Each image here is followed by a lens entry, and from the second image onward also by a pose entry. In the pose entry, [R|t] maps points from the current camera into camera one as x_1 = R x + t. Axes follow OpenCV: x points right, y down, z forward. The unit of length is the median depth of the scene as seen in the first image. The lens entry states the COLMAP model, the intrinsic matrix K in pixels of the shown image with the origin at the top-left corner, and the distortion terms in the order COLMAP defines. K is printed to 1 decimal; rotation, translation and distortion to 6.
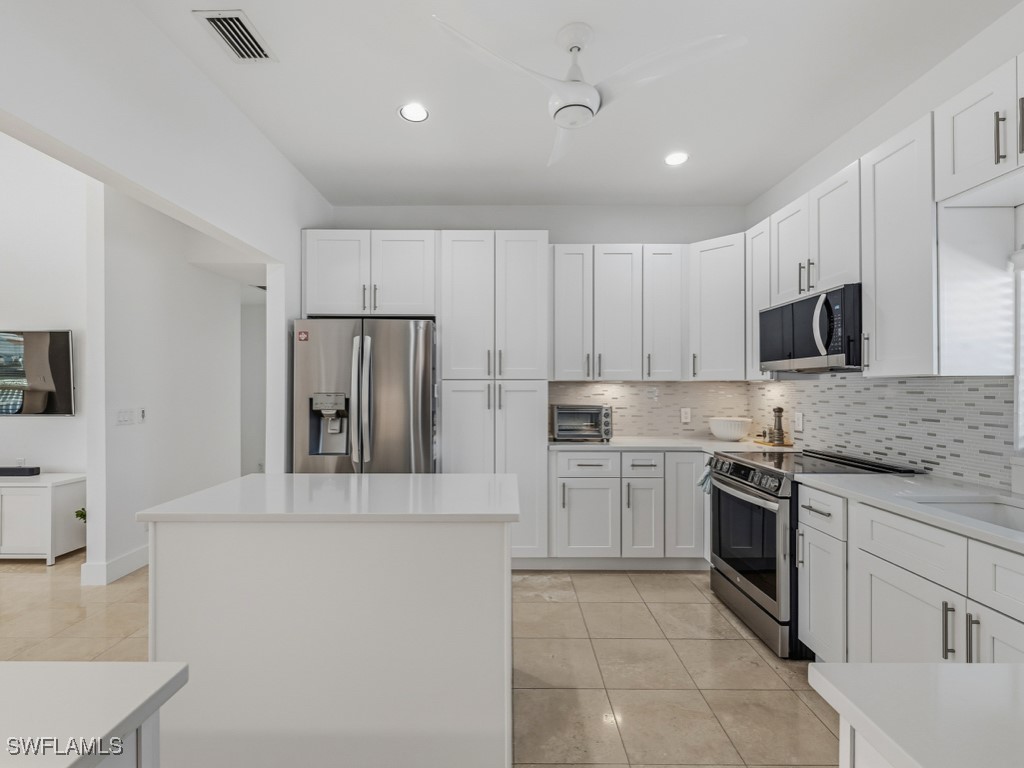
lens RADIAL K [[457.1, 0, 507.7], [0, 457.1, 388.1], [0, 0, 1]] dist [-0.003940, -0.000118]
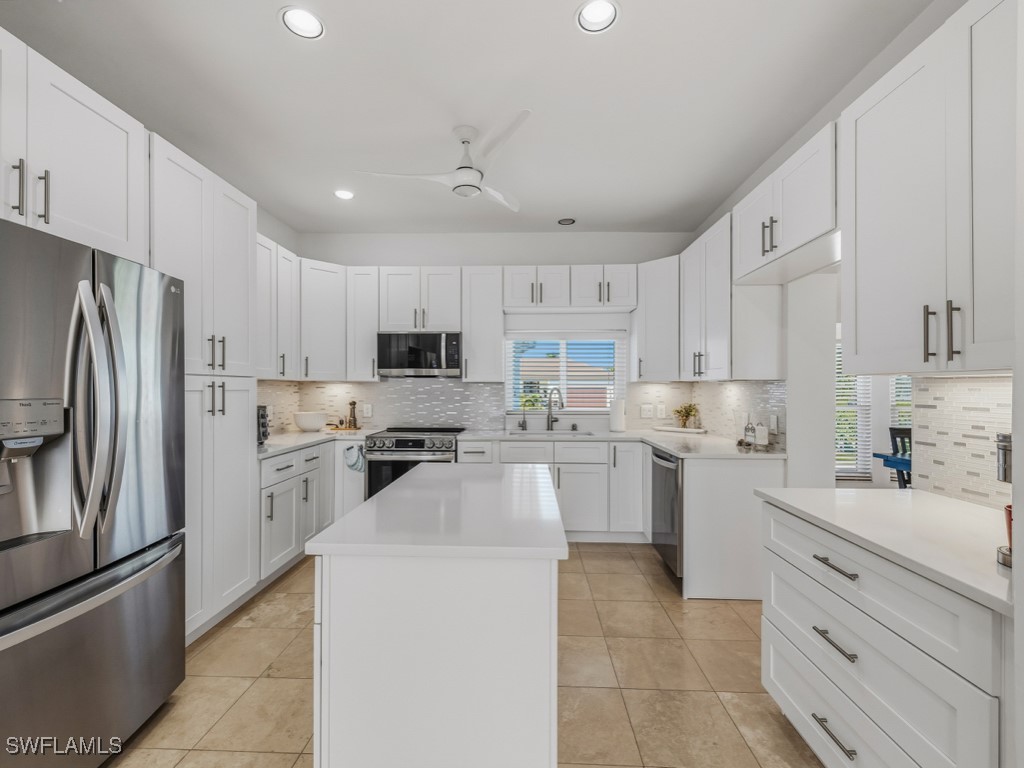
lens RADIAL K [[457.8, 0, 508.0], [0, 457.8, 384.3], [0, 0, 1]] dist [0.014931, -0.002874]
pose [[0.033062, 0.006728, 0.999431, -0.764969], [-0.001752, 0.999976, -0.006673, -0.000188], [-0.999452, -0.001530, 0.033073, 0.501618]]
